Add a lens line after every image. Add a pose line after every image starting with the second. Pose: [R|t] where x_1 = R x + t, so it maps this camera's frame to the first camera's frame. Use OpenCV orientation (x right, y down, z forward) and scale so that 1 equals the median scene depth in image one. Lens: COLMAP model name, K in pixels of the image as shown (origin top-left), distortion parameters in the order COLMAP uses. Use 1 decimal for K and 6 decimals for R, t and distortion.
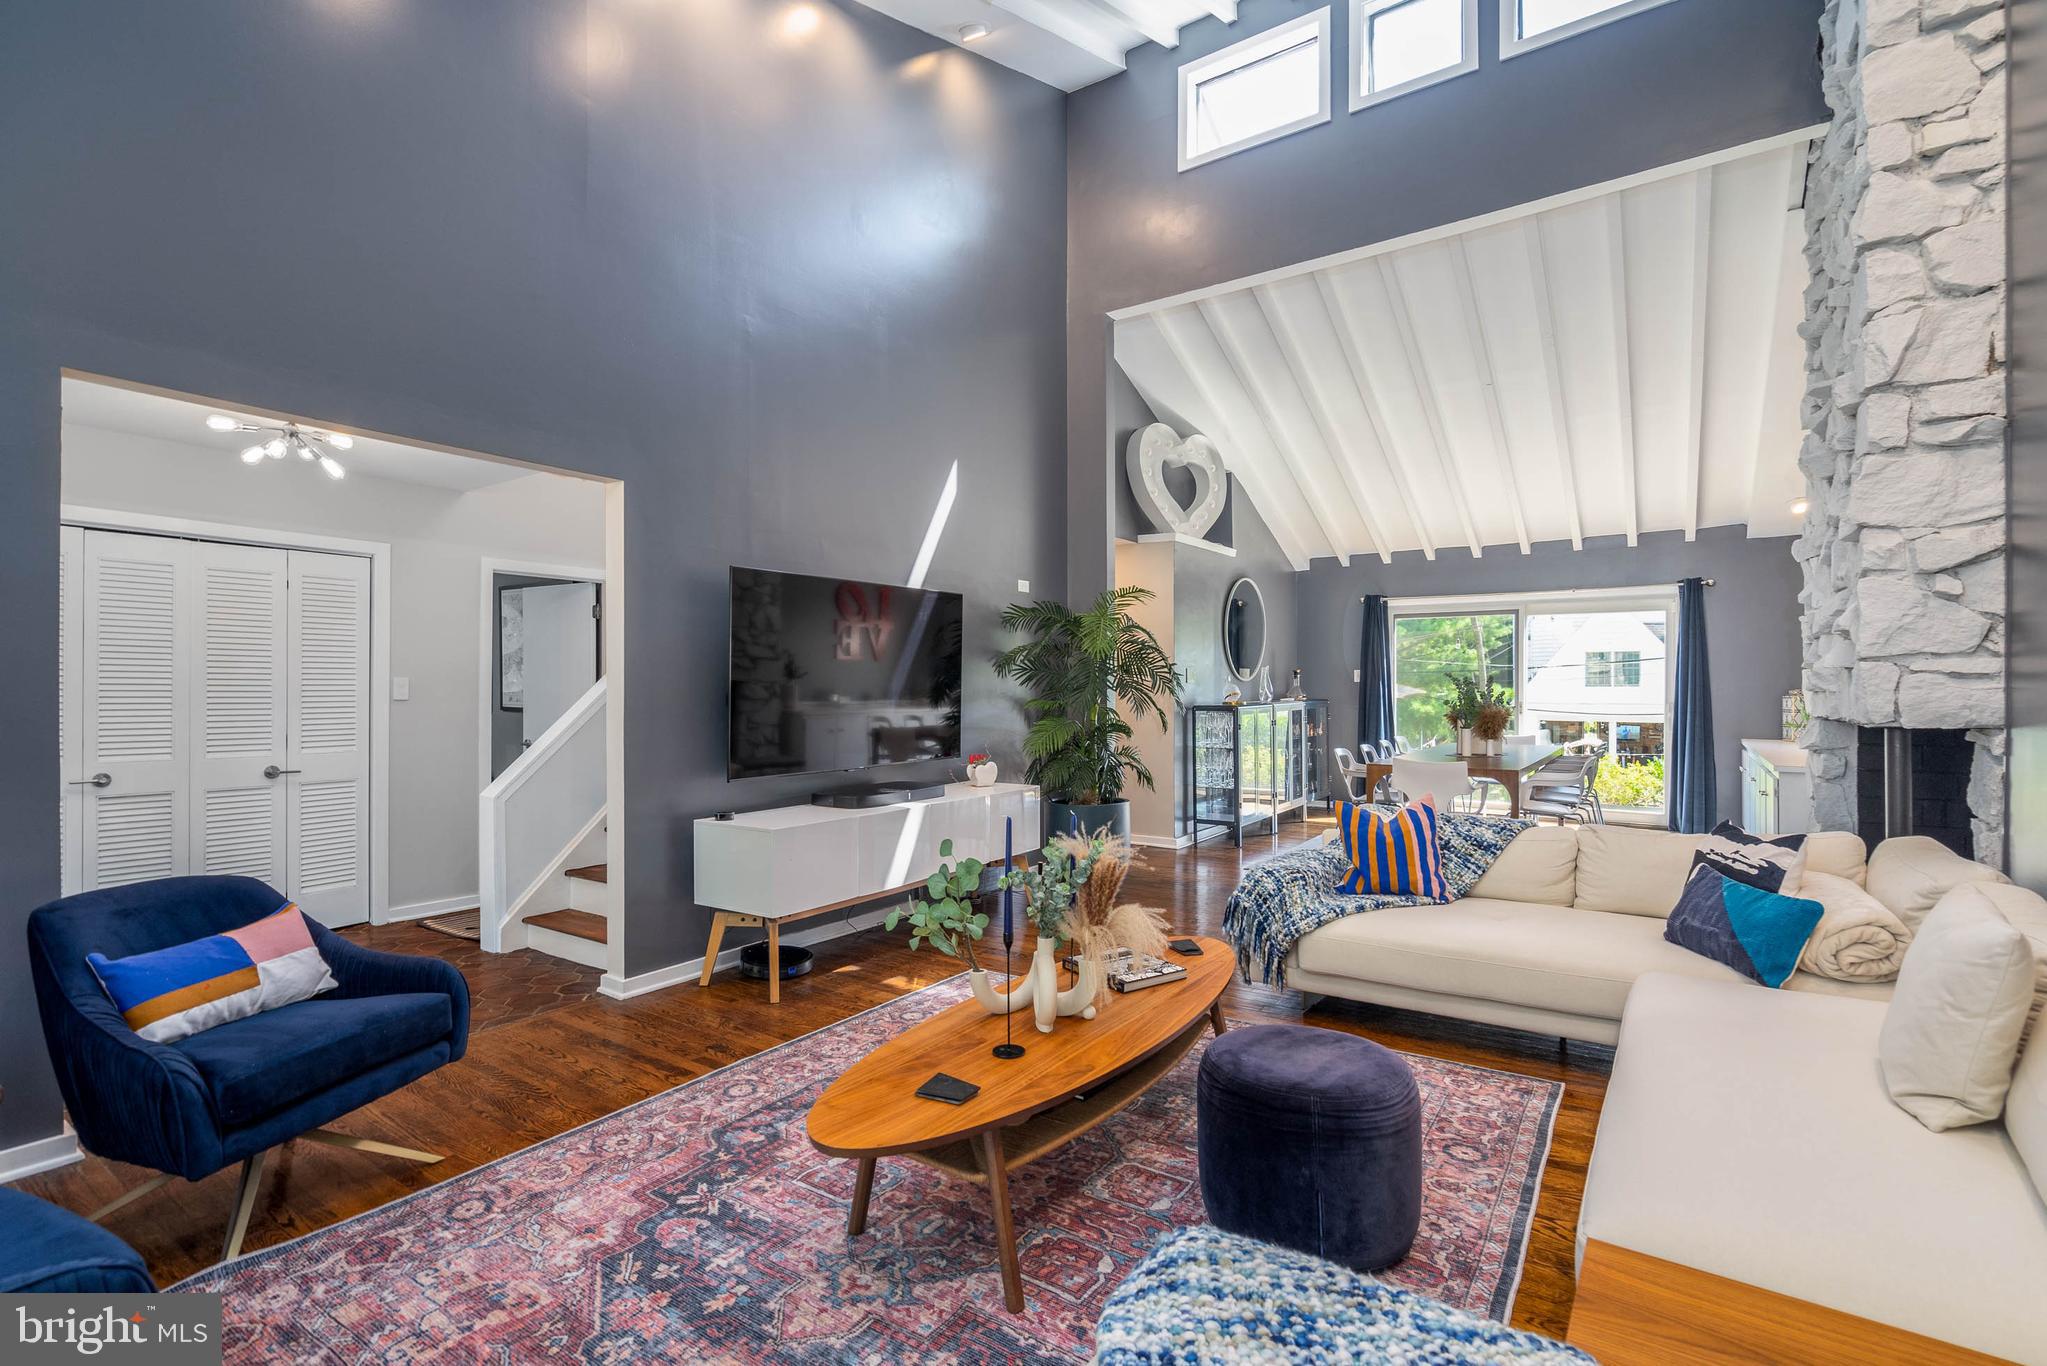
lens RADIAL K [[954.2, 0, 1011.1], [0, 954.2, 684.6], [0, 0, 1]] dist [-0.000840, 0.000357]
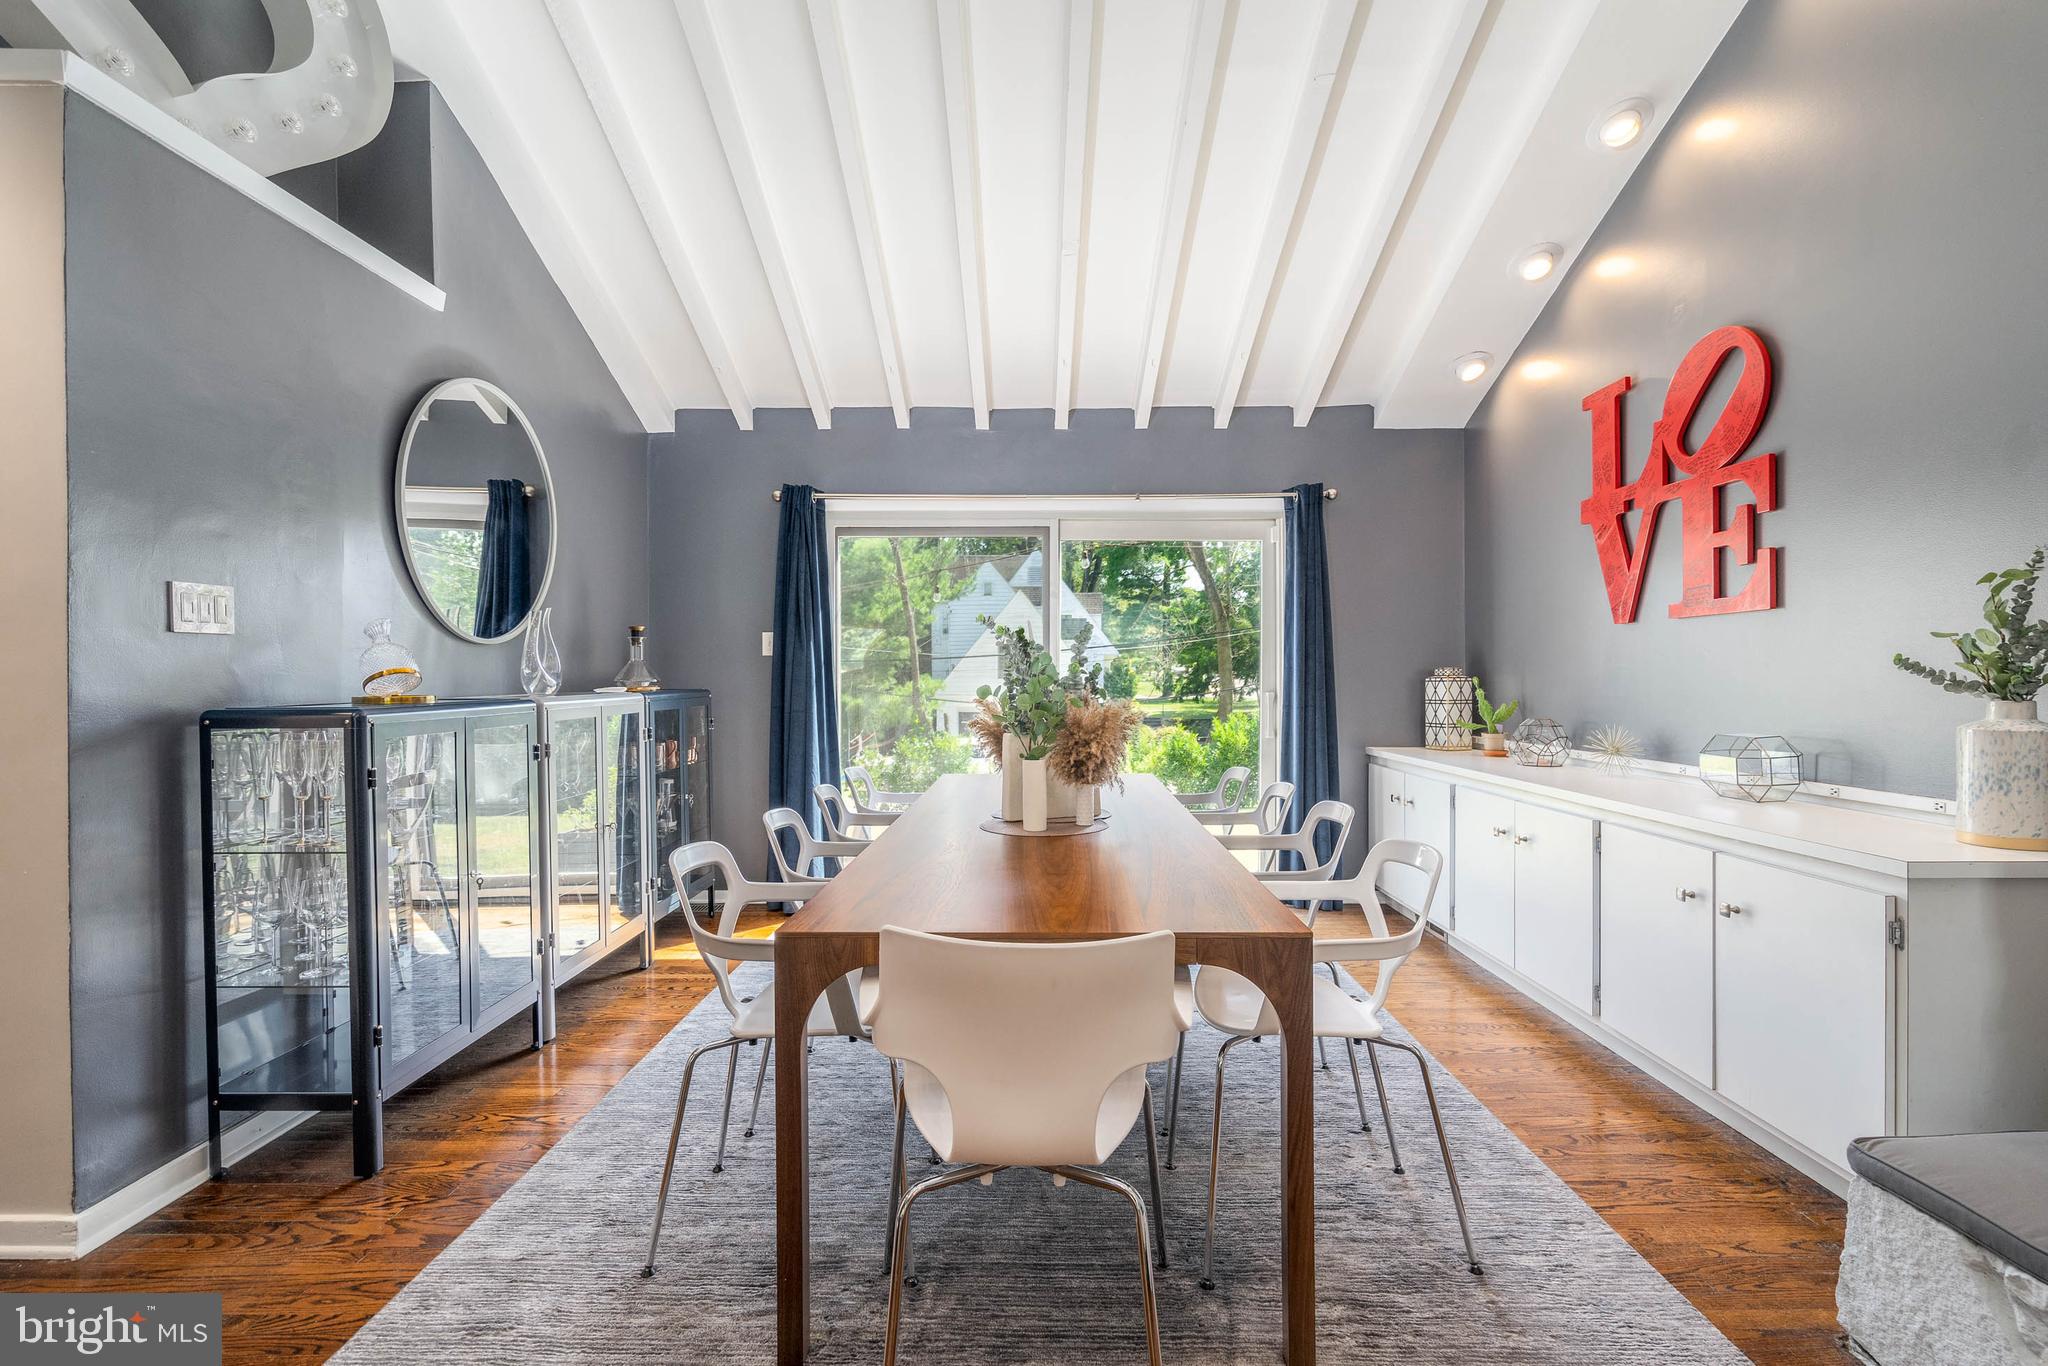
lens RADIAL K [[952.9, 0, 1041.3], [0, 952.9, 681.5], [0, 0, 1]] dist [0.001099, 0.000258]
pose [[0.818955, -0.000242, 0.573857, 0.572740], [-0.001605, 0.999995, 0.002711, 0.029566], [-0.573855, -0.003141, 0.818951, 1.500542]]
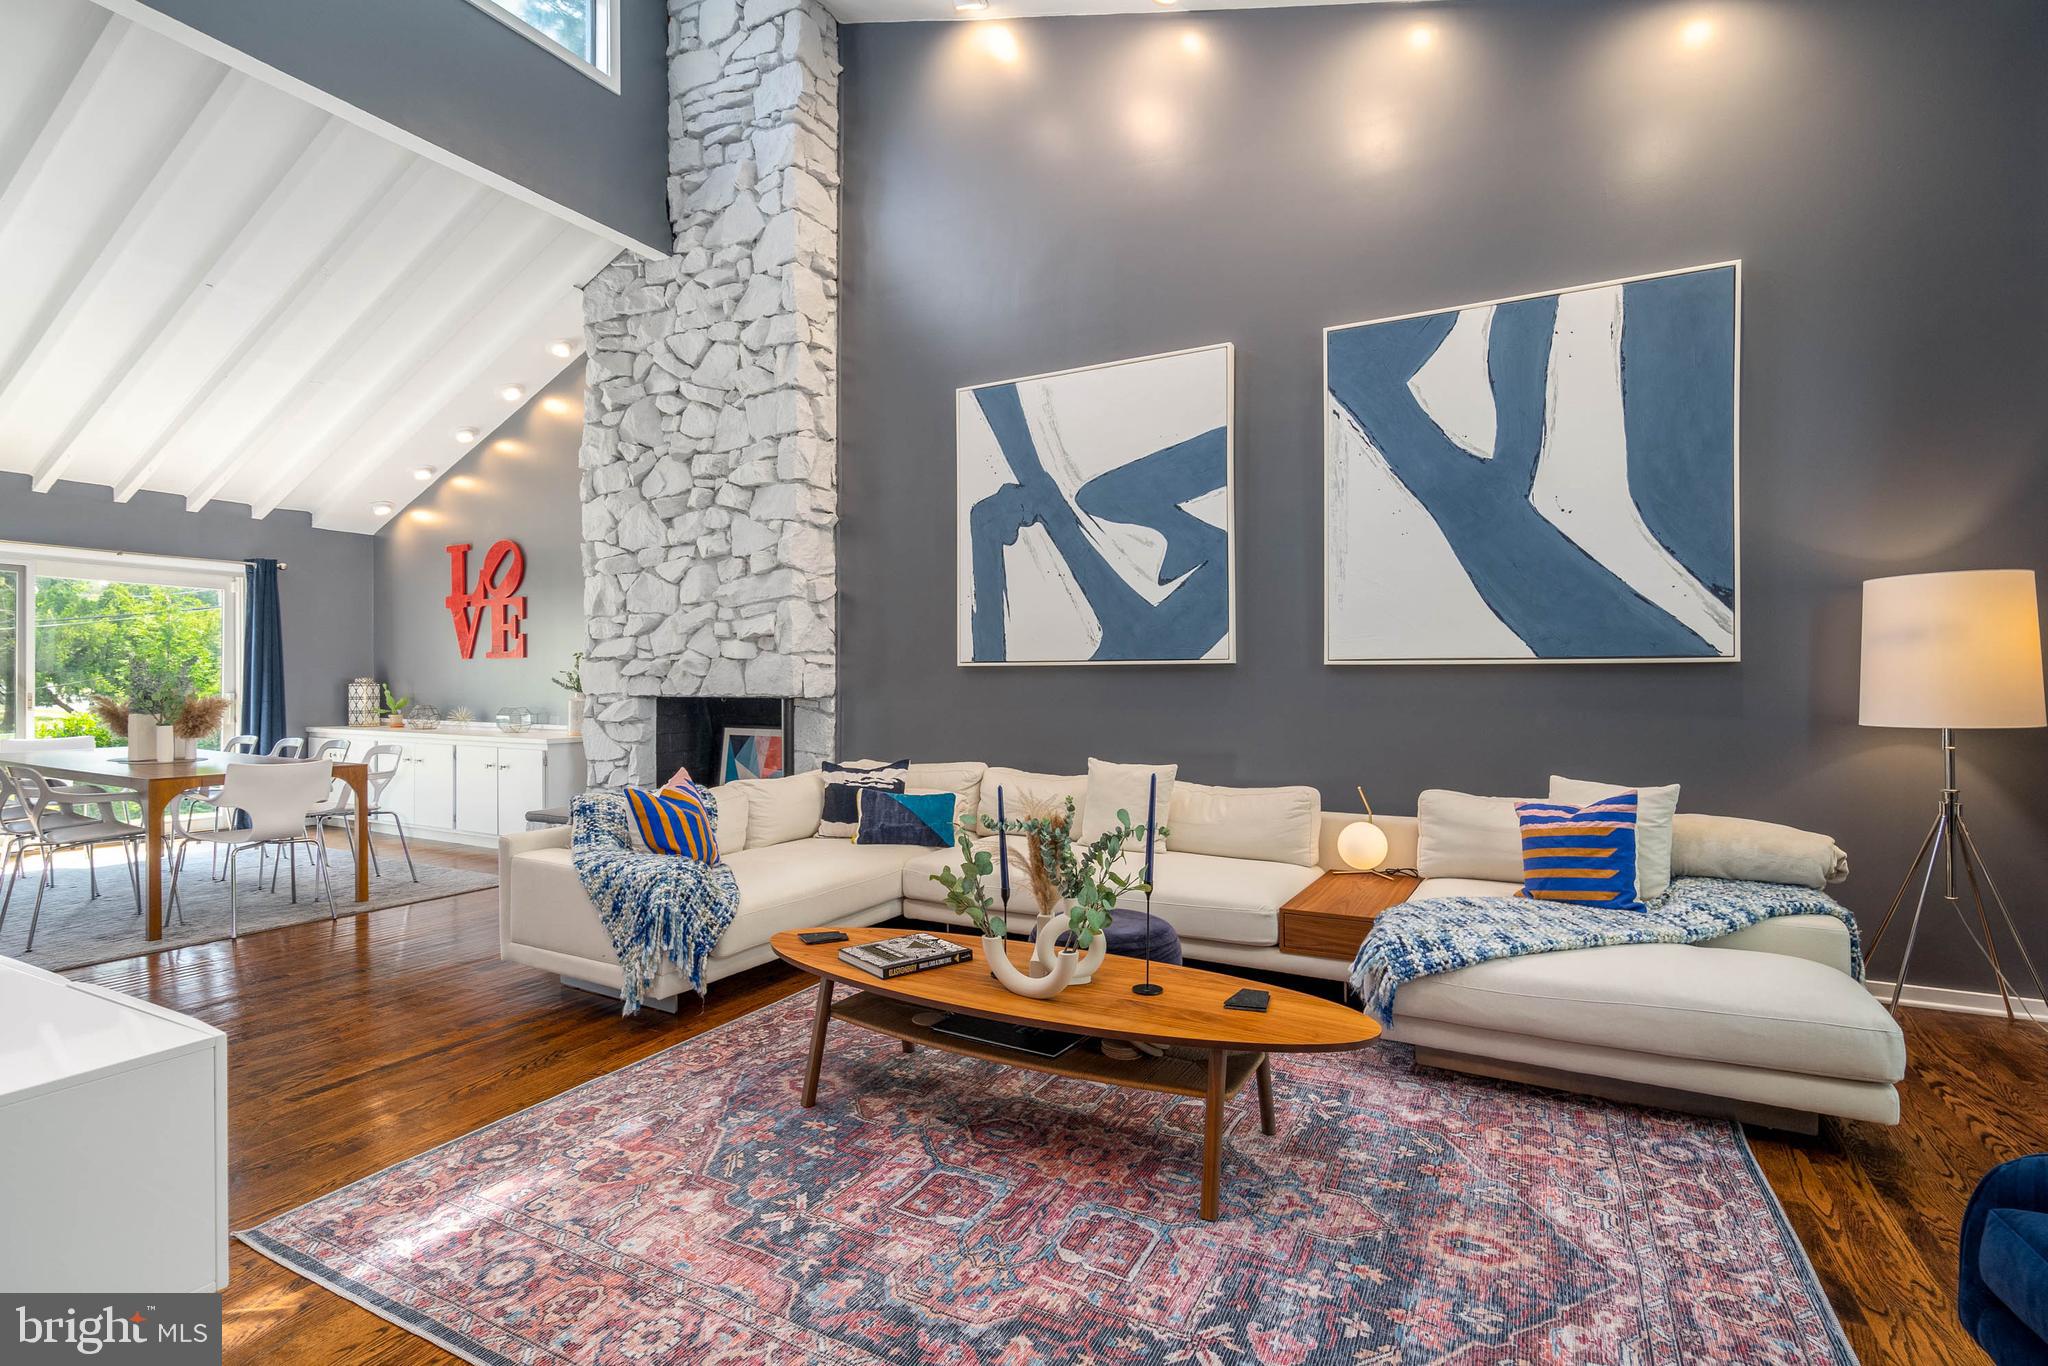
lens RADIAL K [[949.2, 0, 1029.5], [0, 949.2, 688.5], [0, 0, 1]] dist [-0.001987, 0.000553]
pose [[-0.117924, -0.001766, 0.993021, -0.756812], [-0.003784, 0.999992, 0.001329, 0.028673], [-0.993015, -0.003601, -0.117929, 0.901294]]
